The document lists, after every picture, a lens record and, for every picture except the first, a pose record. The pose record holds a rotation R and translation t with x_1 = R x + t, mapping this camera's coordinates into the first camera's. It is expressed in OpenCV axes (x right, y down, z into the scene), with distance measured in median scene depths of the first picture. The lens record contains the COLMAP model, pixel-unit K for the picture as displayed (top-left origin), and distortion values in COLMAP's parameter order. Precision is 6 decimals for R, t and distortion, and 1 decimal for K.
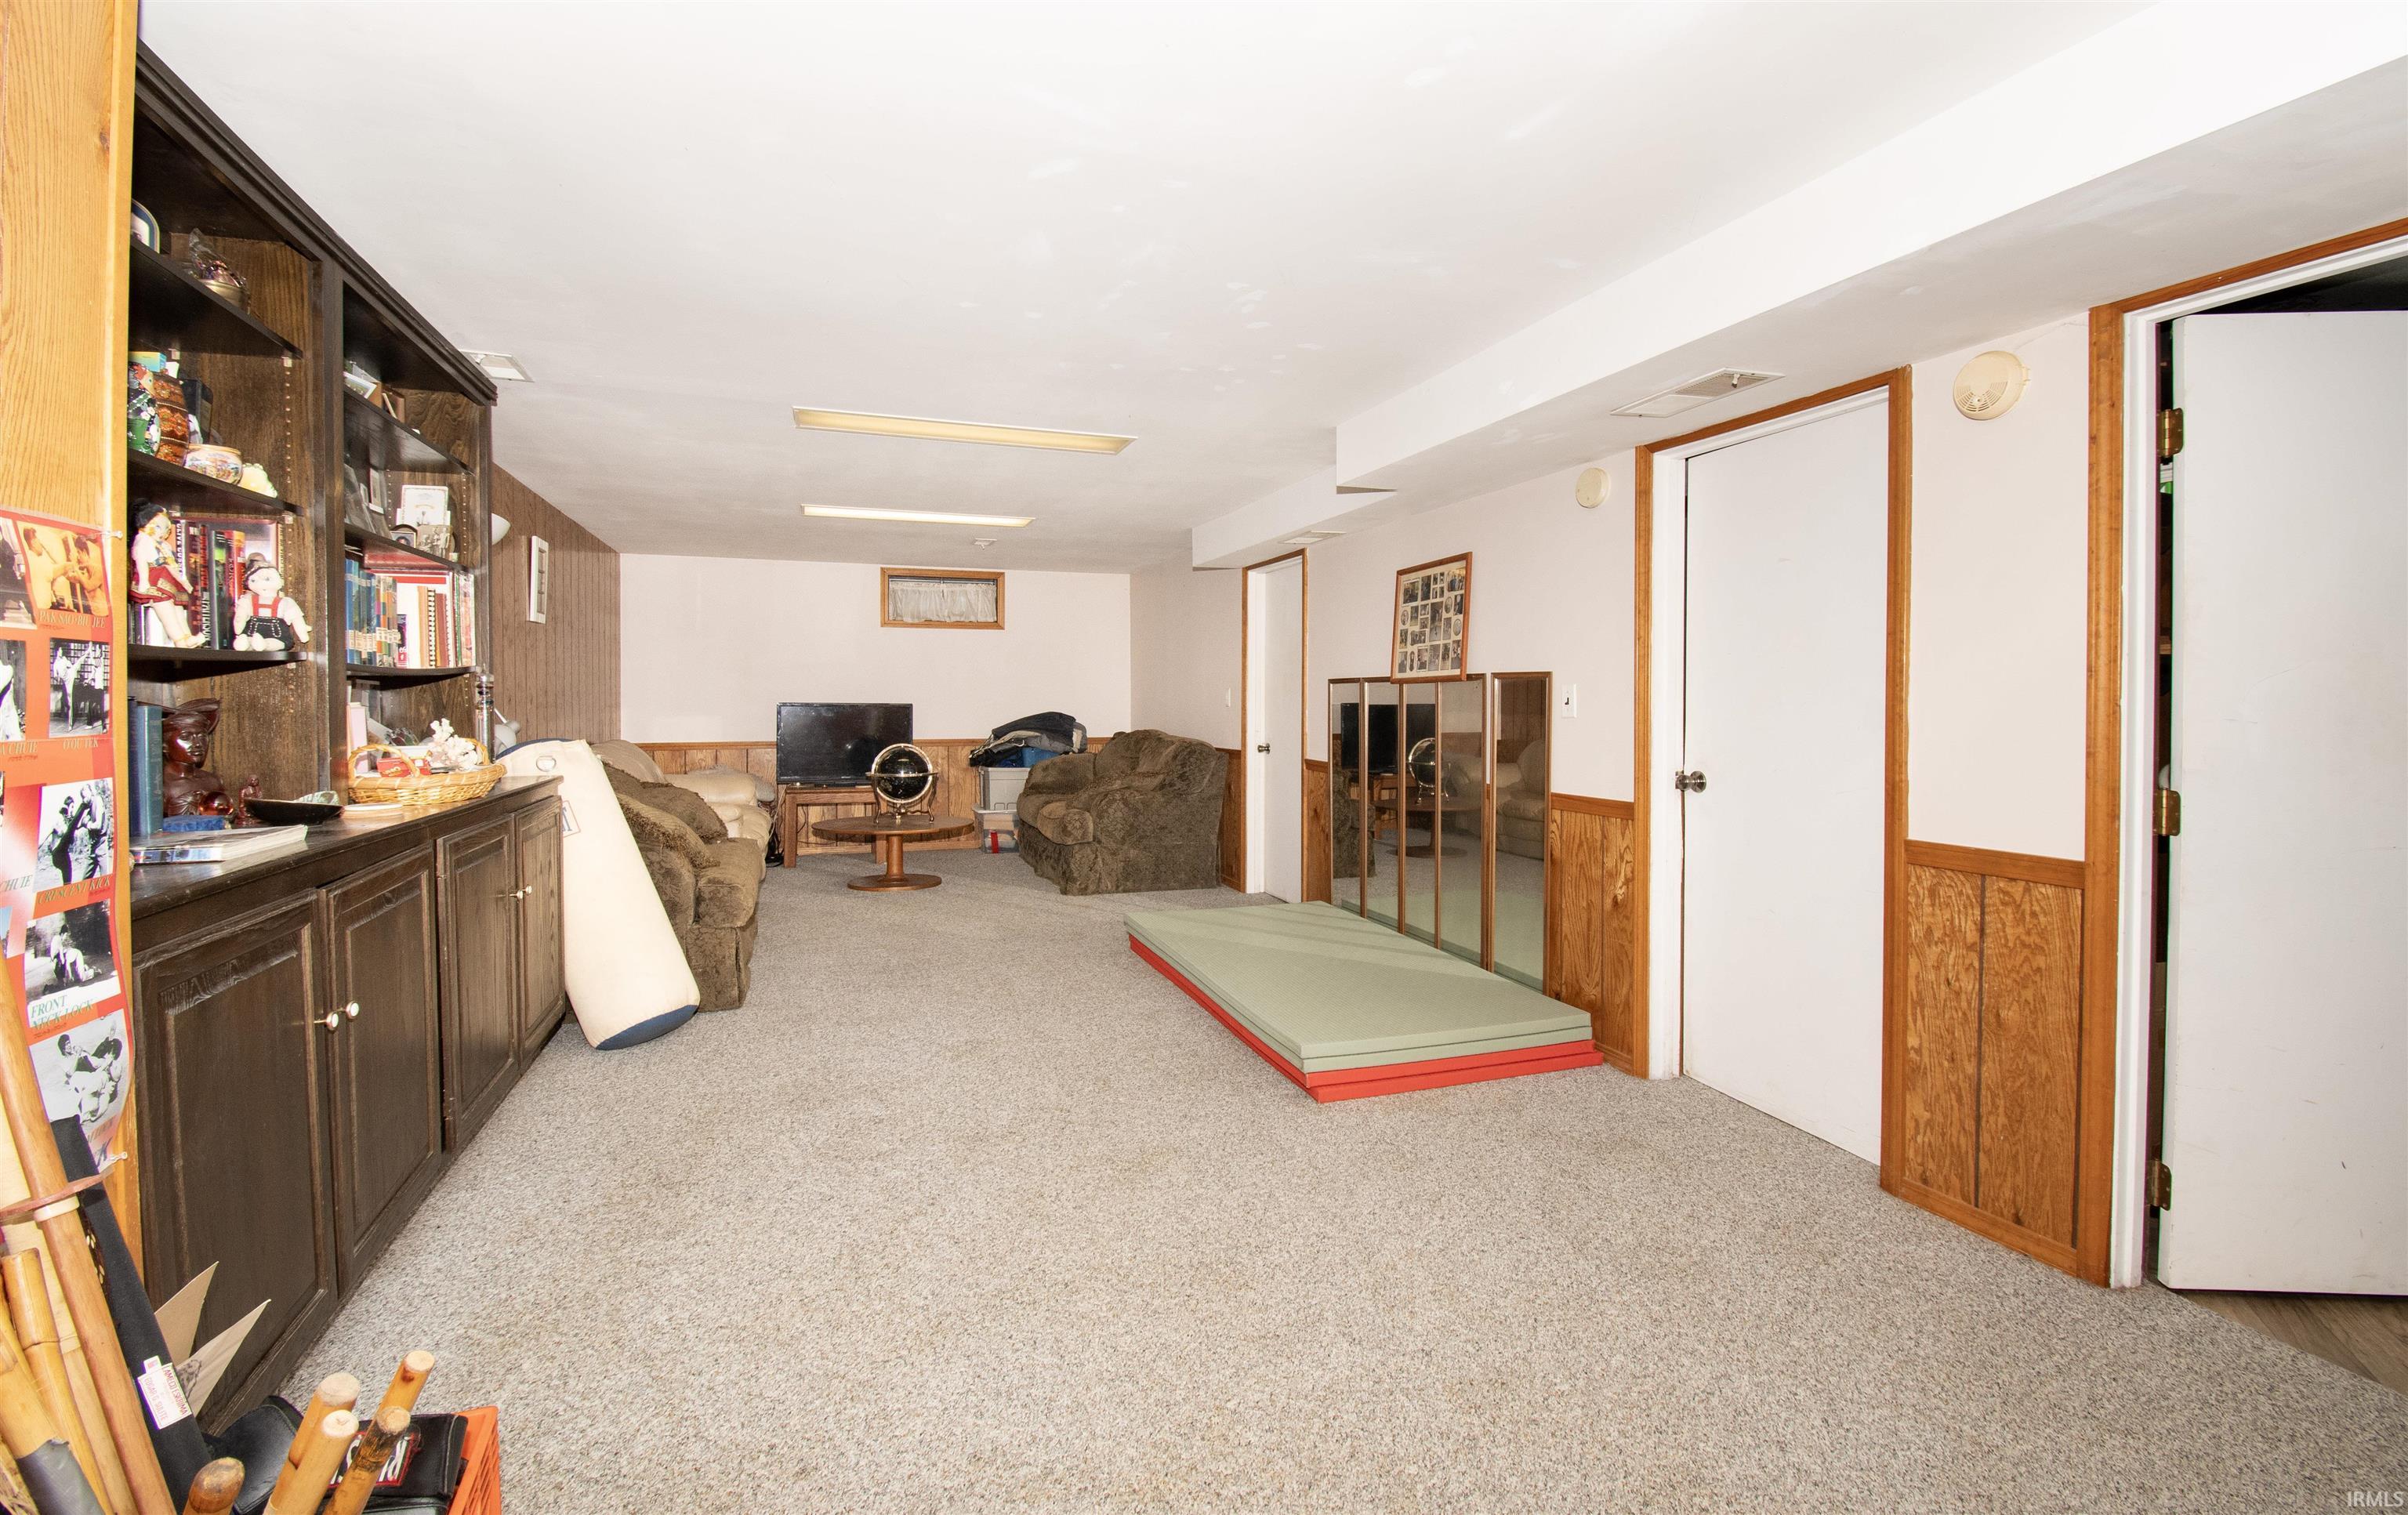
lens RADIAL K [[1138.2, 0, 1206.8], [0, 1138.2, 723.5], [0, 0, 1]] dist [0.000257, -0.000195]
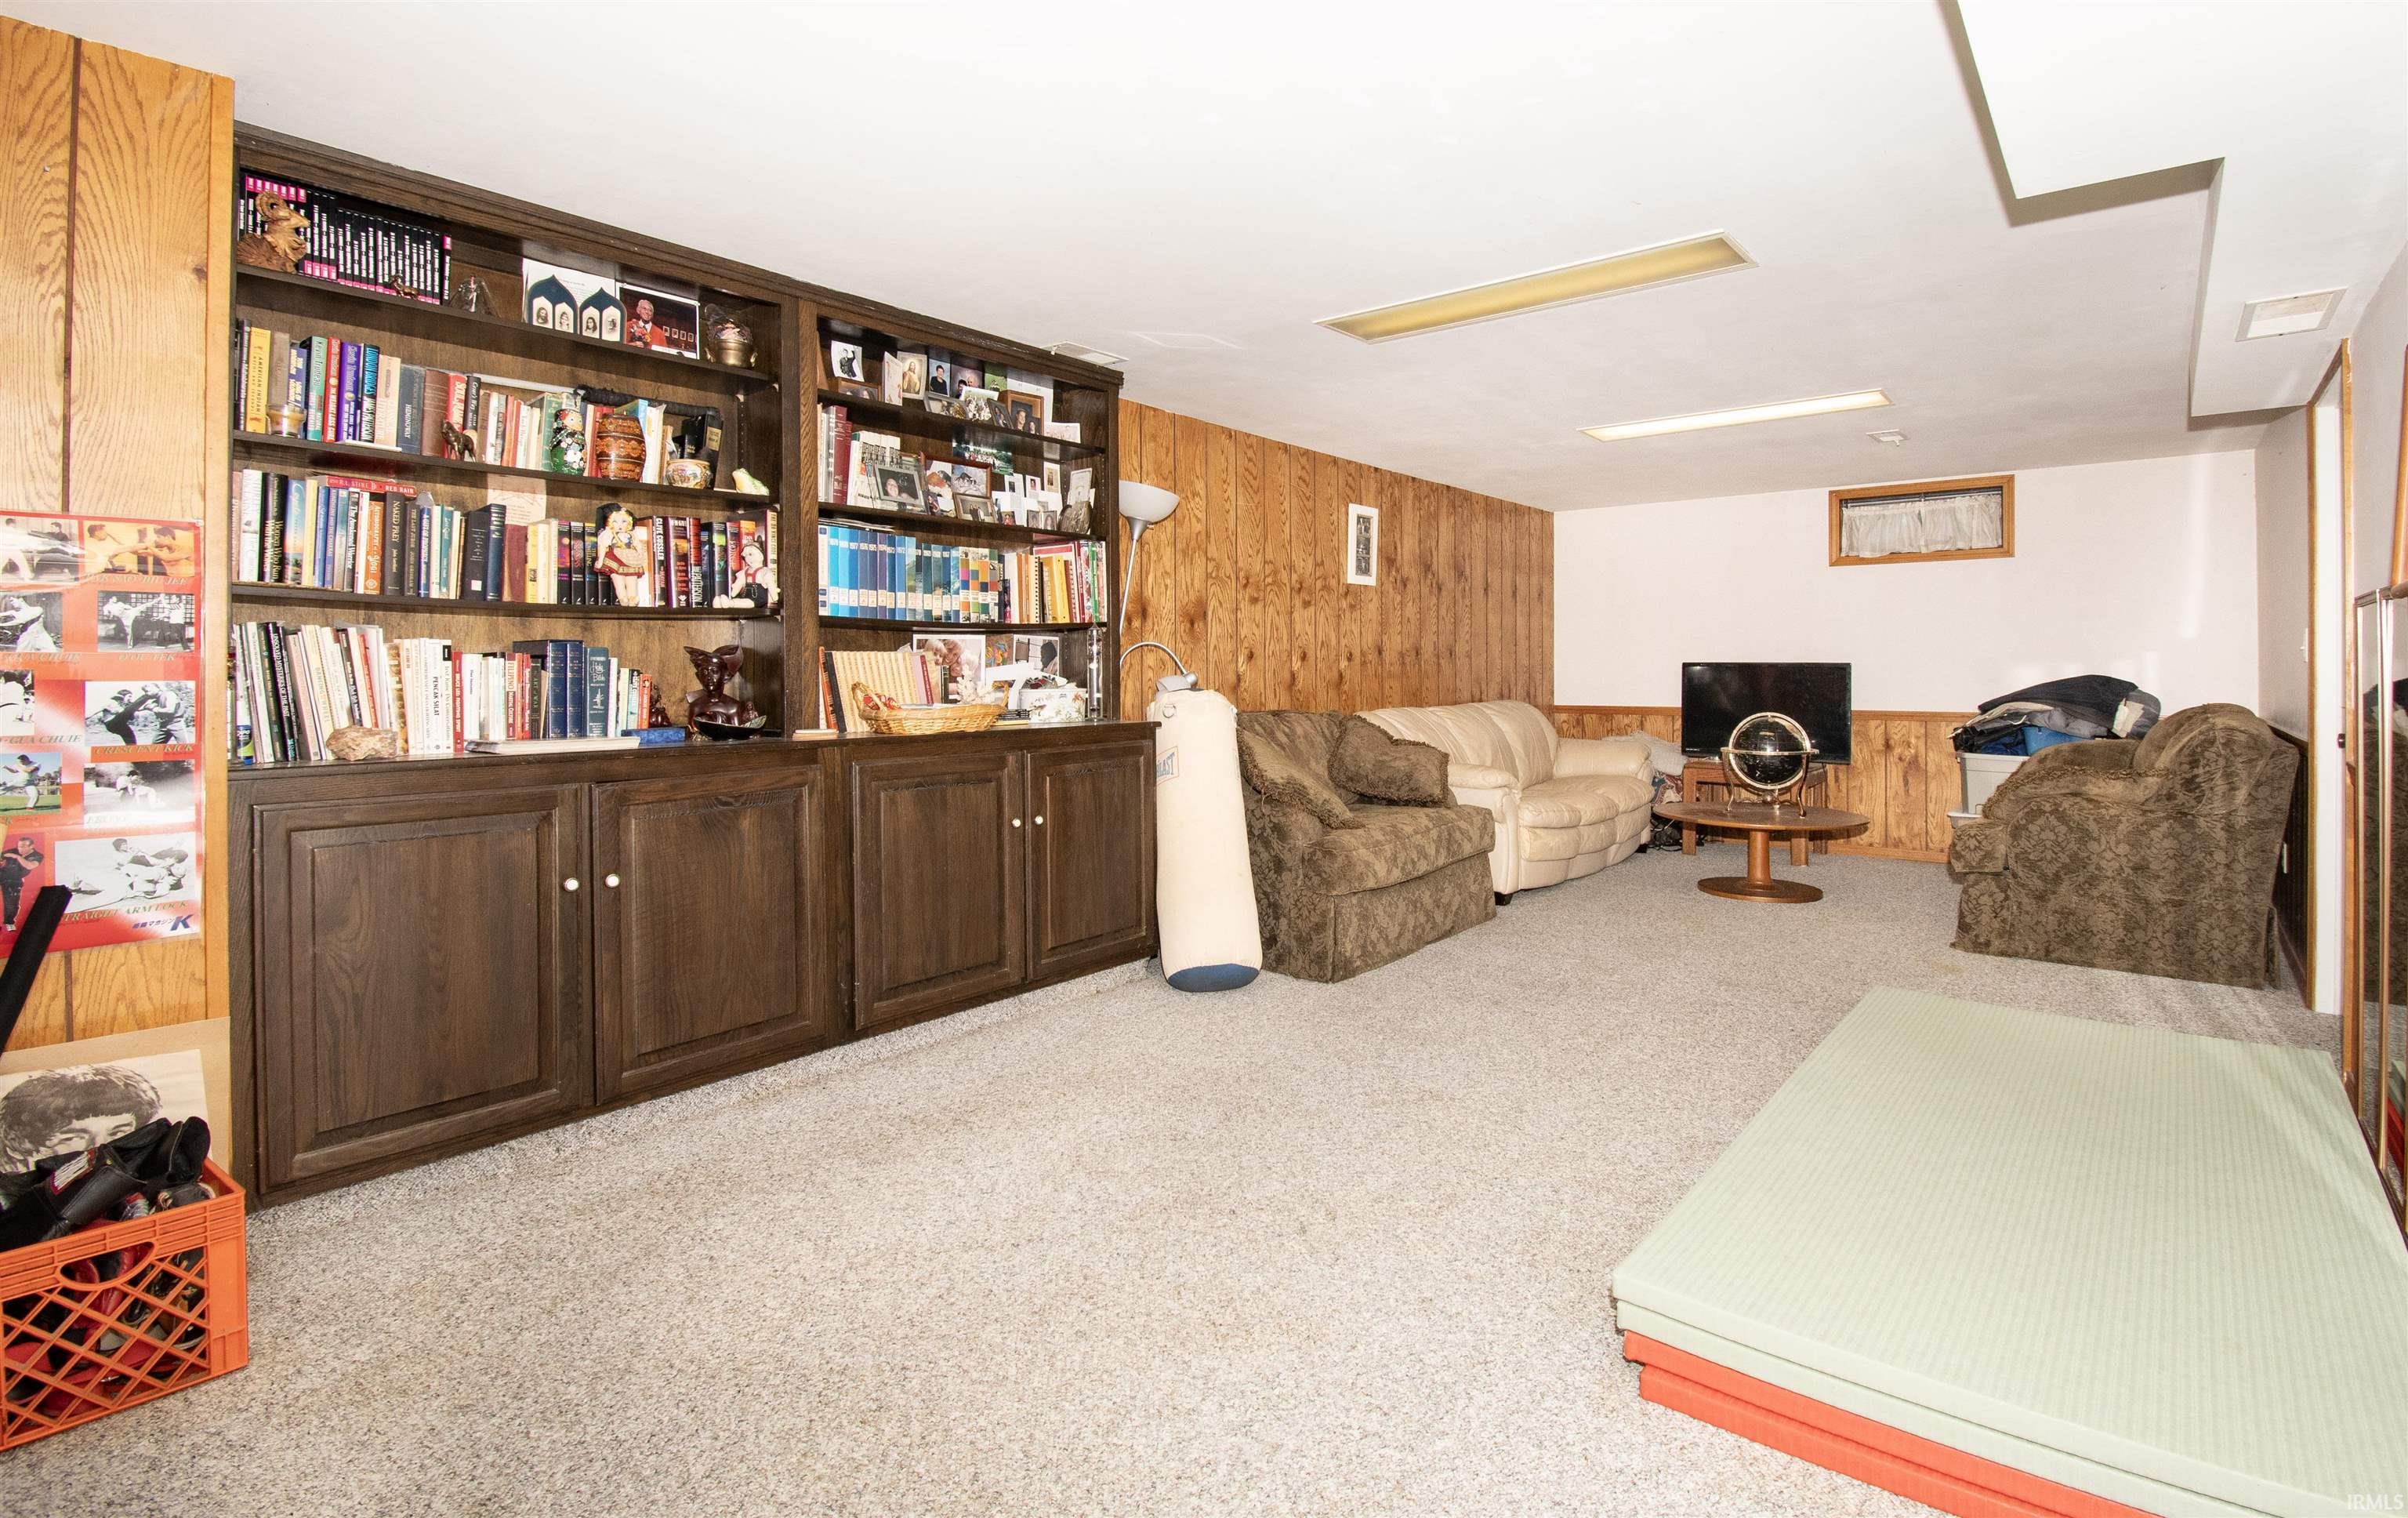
lens RADIAL K [[1163.6, 0, 1205.1], [0, 1163.6, 665.5], [0, 0, 1]] dist [0.001658, -0.000208]
pose [[0.523738, -0.003265, -0.851873, 0.254516], [-0.018483, 0.999714, -0.015195, 0.005759], [0.851679, 0.023704, 0.523528, 0.306892]]
